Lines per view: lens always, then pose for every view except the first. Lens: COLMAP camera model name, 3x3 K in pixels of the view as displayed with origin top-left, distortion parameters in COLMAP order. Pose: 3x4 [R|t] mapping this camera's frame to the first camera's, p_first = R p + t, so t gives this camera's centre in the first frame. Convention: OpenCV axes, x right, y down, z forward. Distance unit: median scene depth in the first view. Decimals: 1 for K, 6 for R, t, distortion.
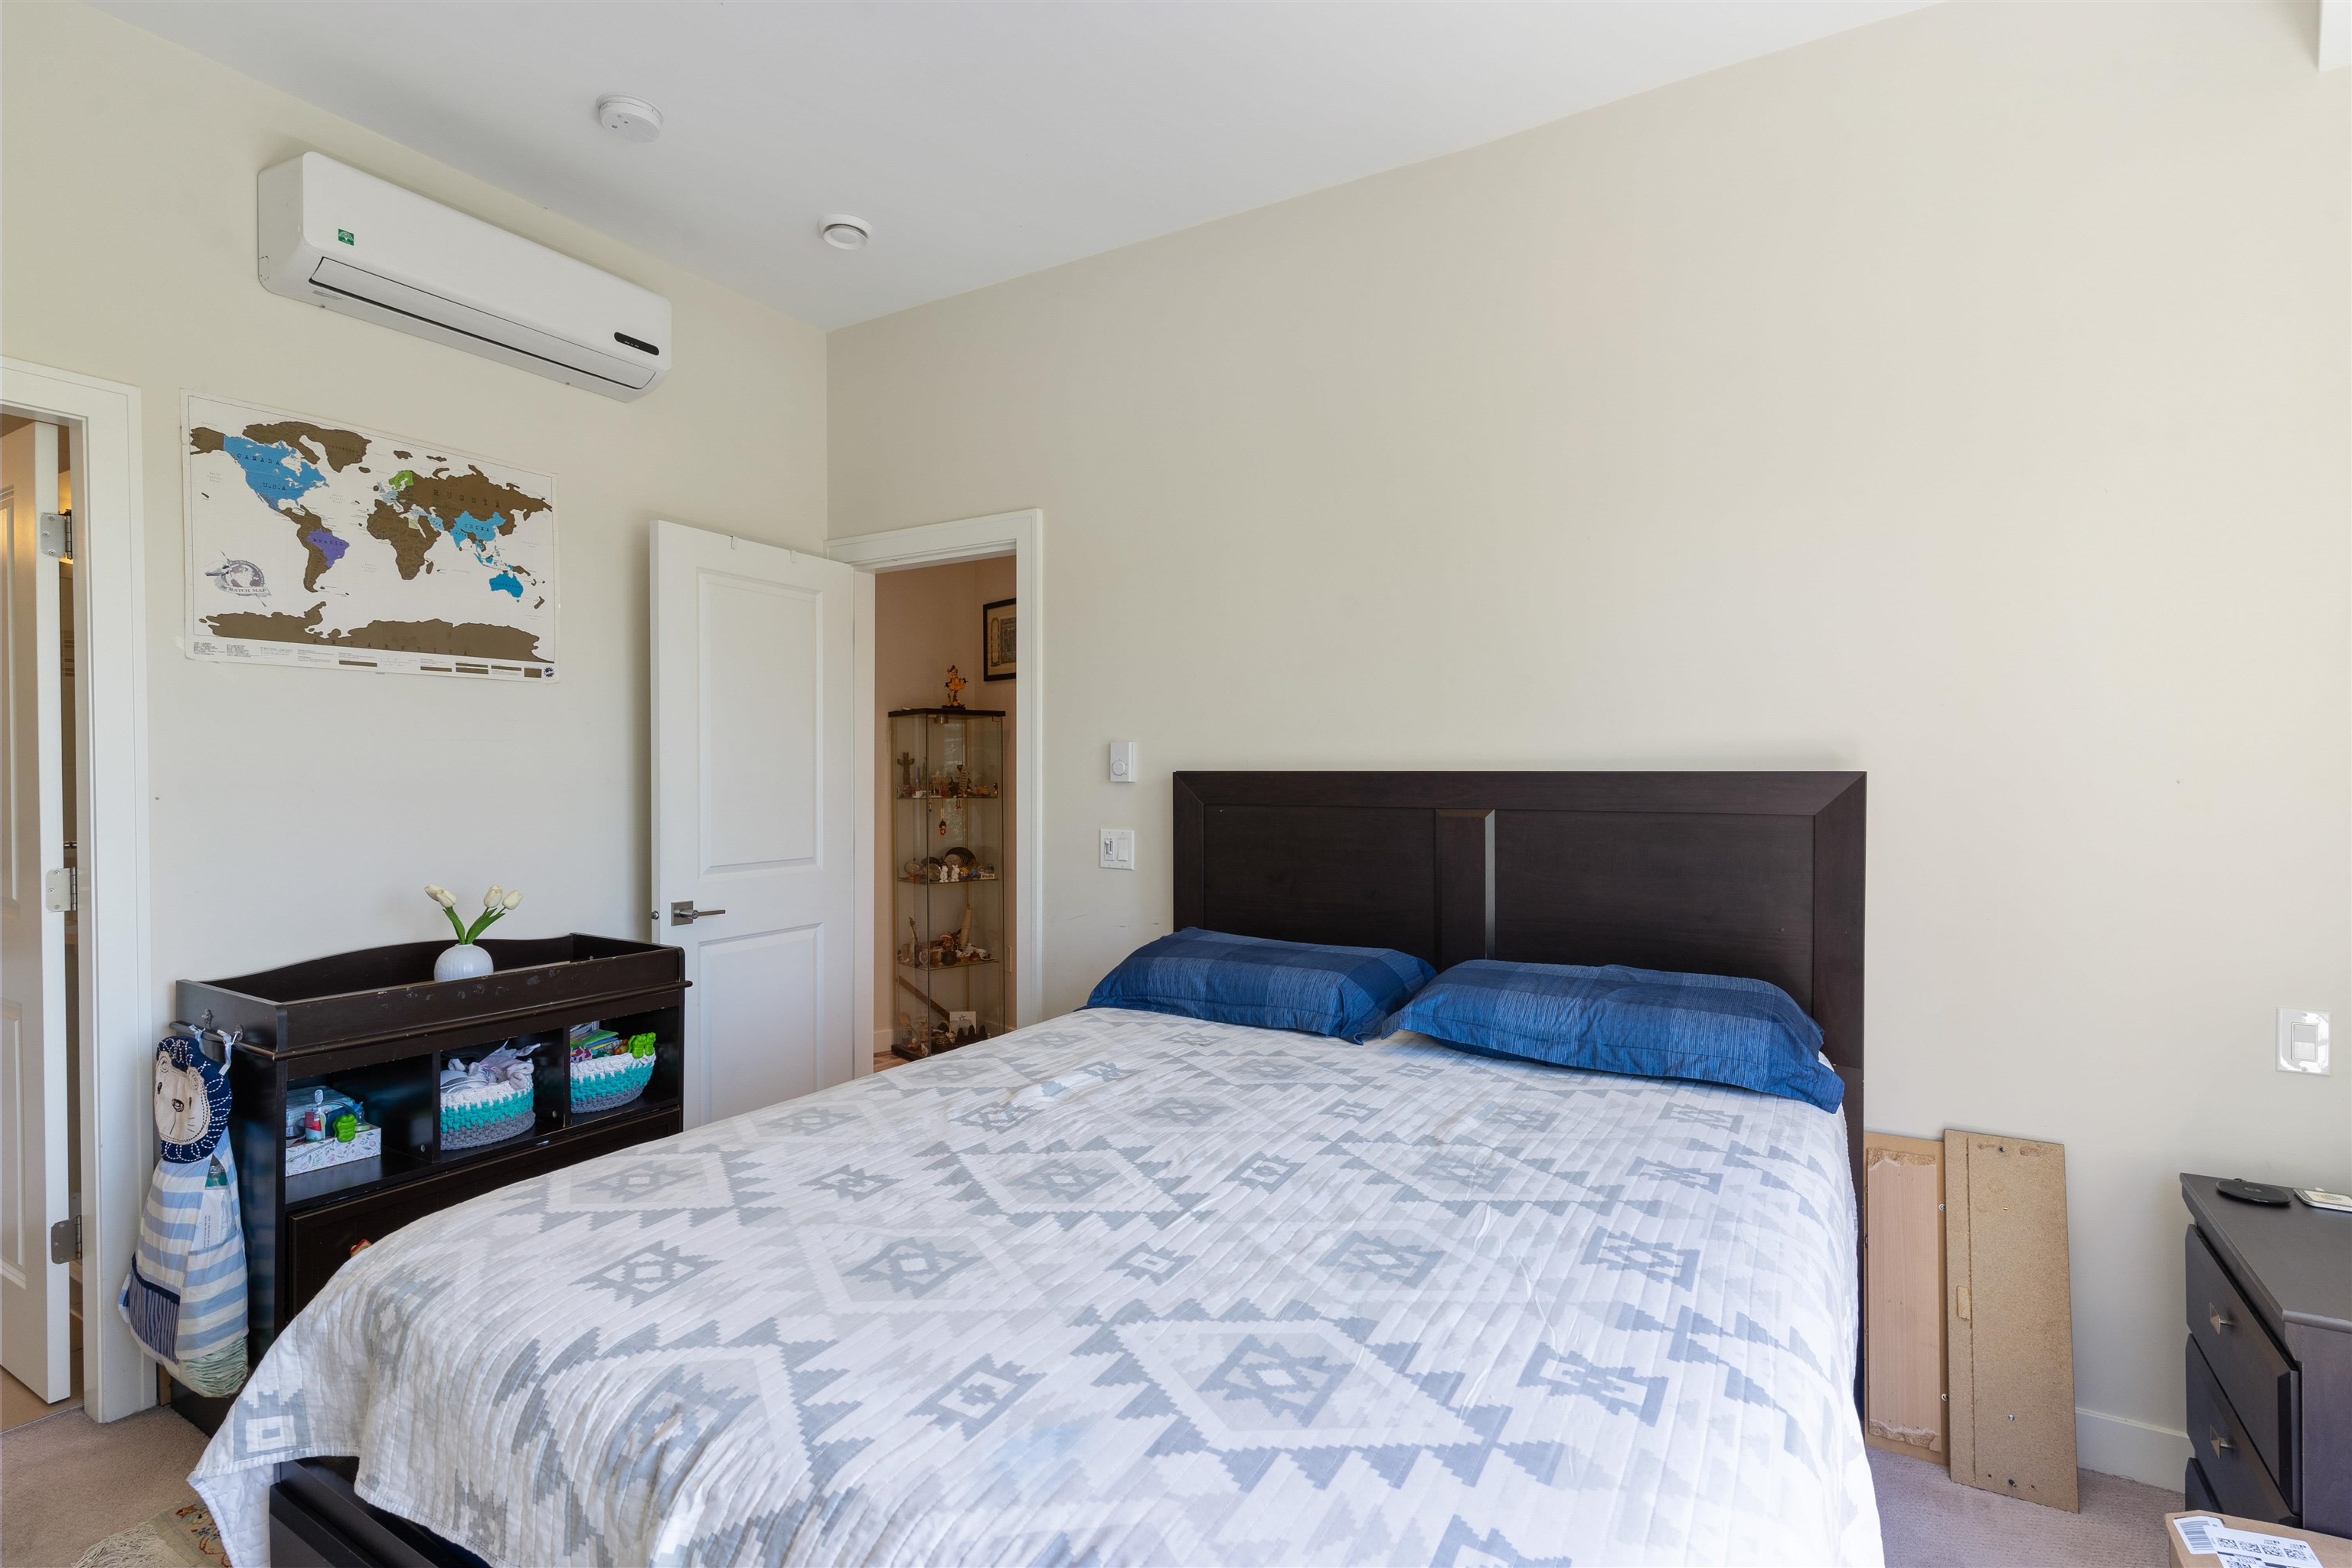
lens RADIAL K [[1122.9, 0, 1170.4], [0, 1122.9, 787.6], [0, 0, 1]] dist [0.002379, 0.000256]
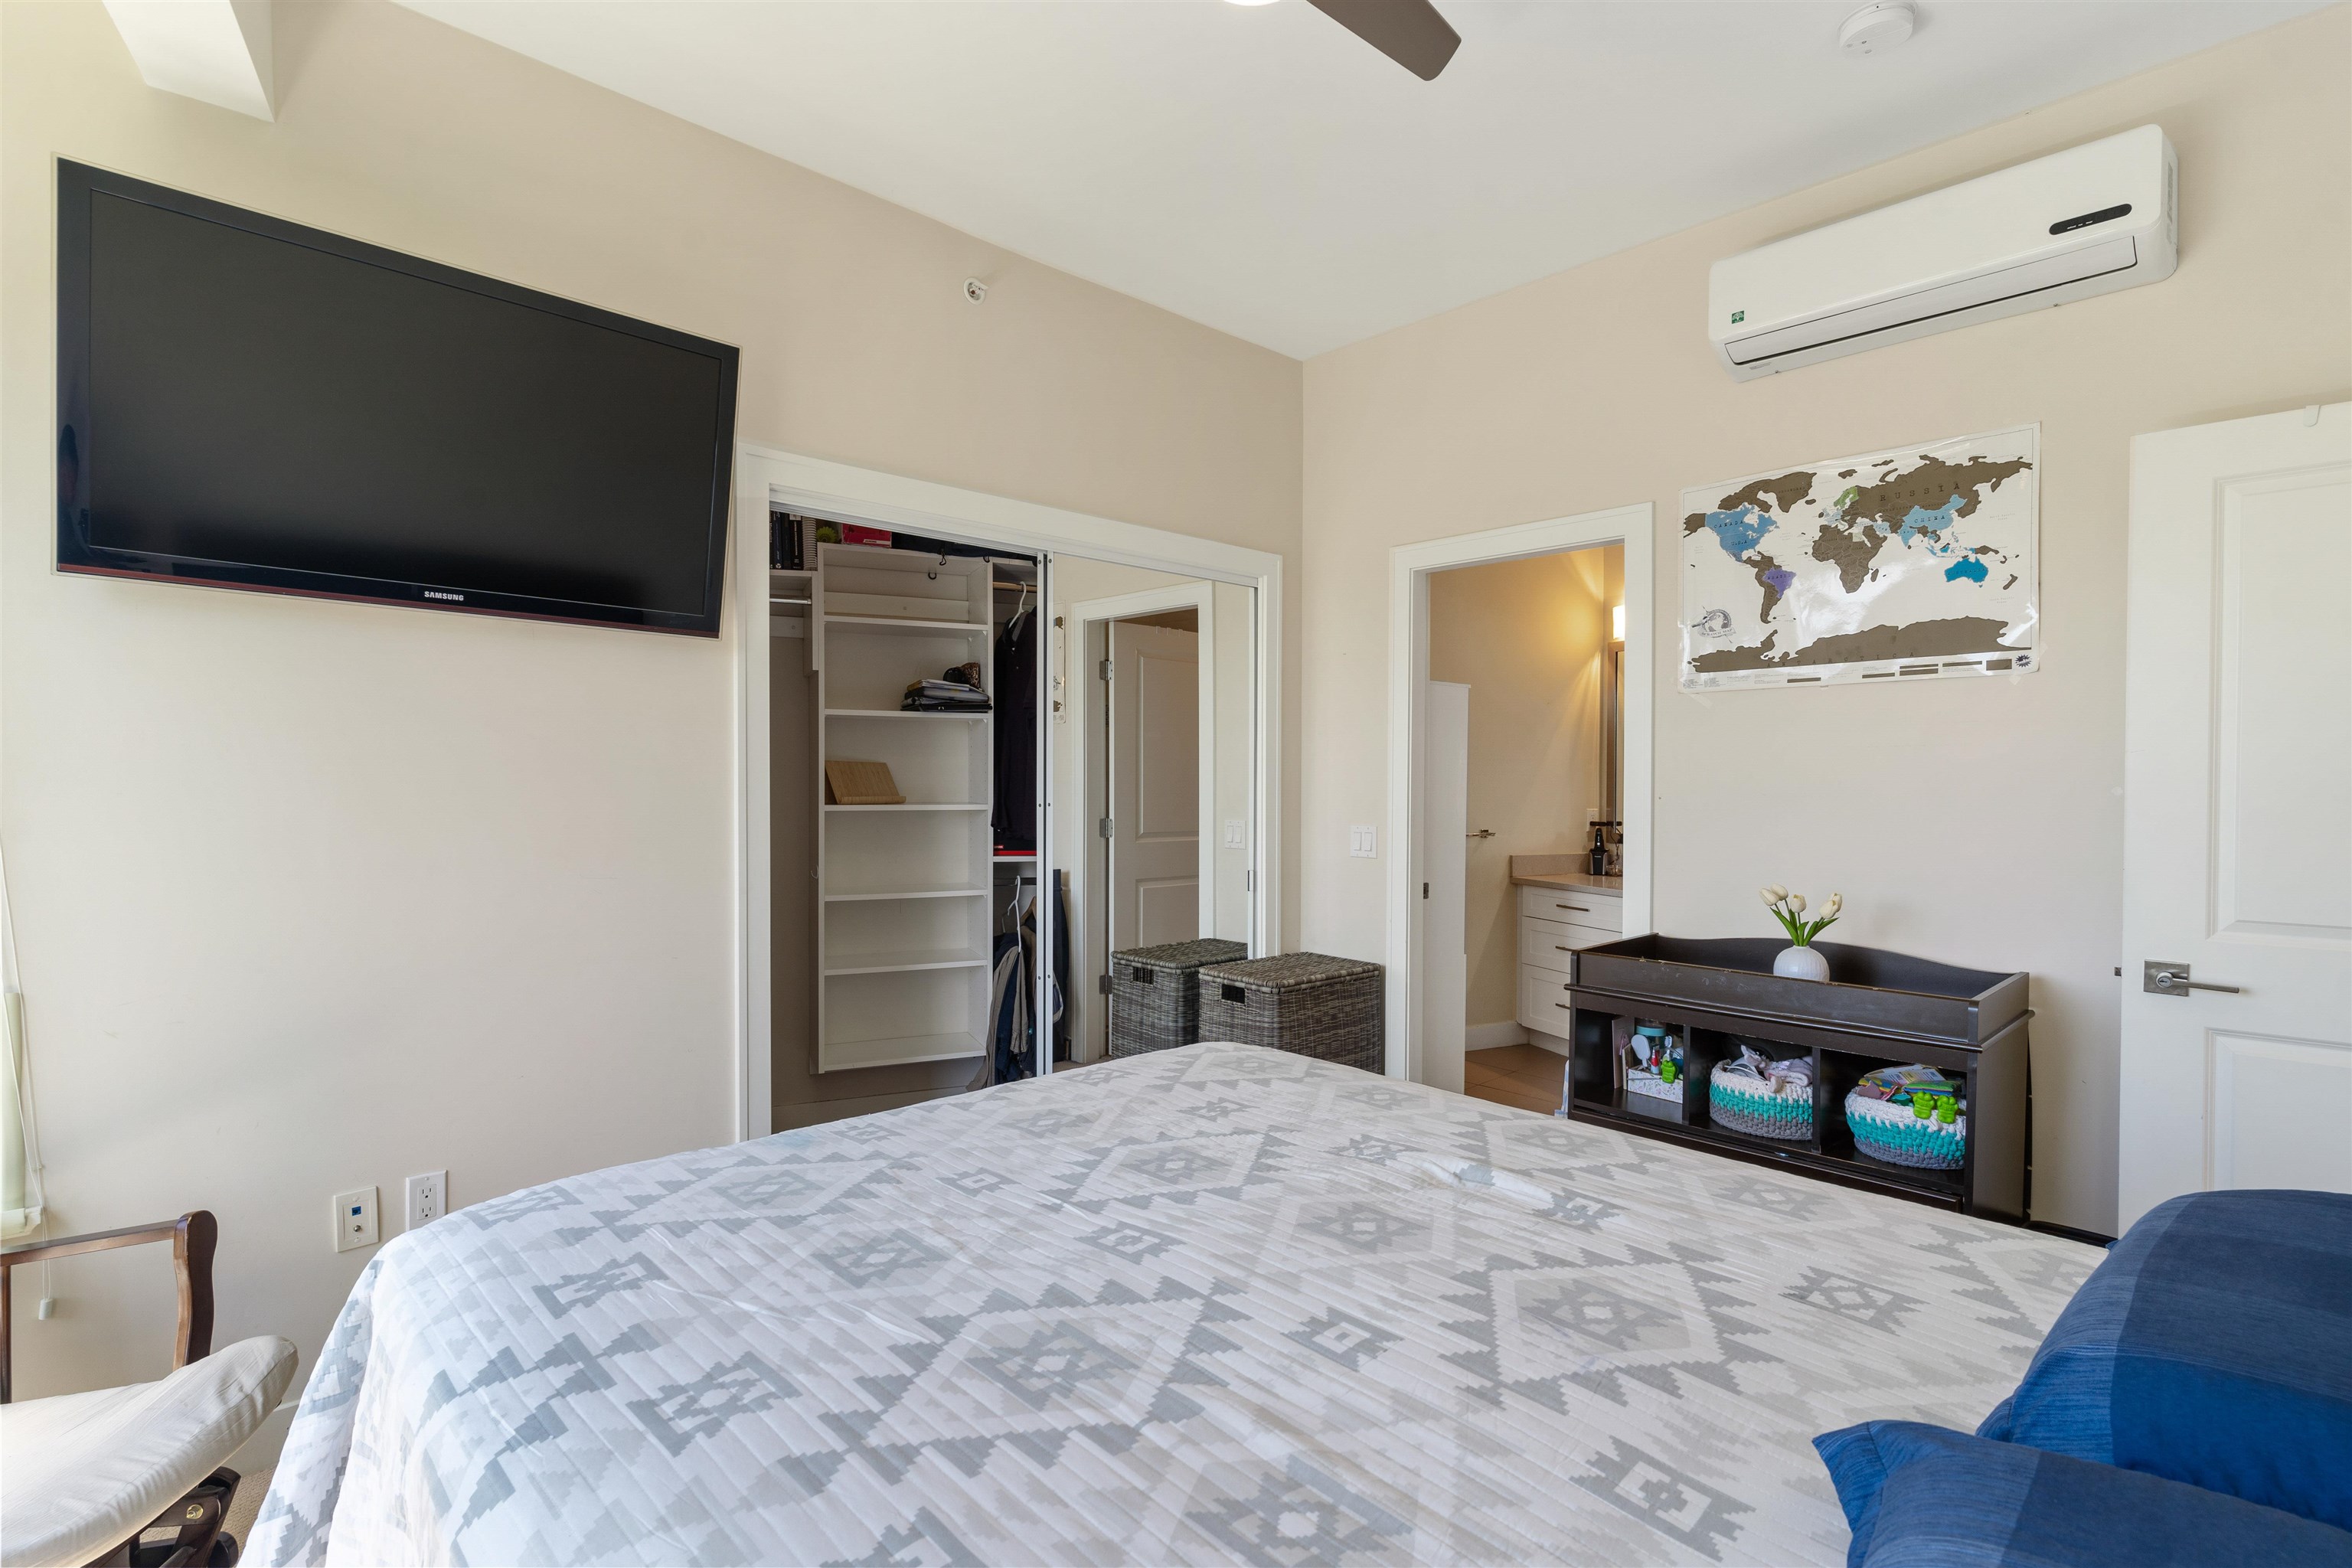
lens RADIAL K [[1122.9, 0, 1170.4], [0, 1122.9, 787.6], [0, 0, 1]] dist [0.002379, 0.000256]
pose [[-0.276569, 0.006350, -0.960973, 0.533318], [-0.014263, 0.999841, 0.010712, -0.008553], [0.960888, 0.016669, -0.276434, 0.749115]]
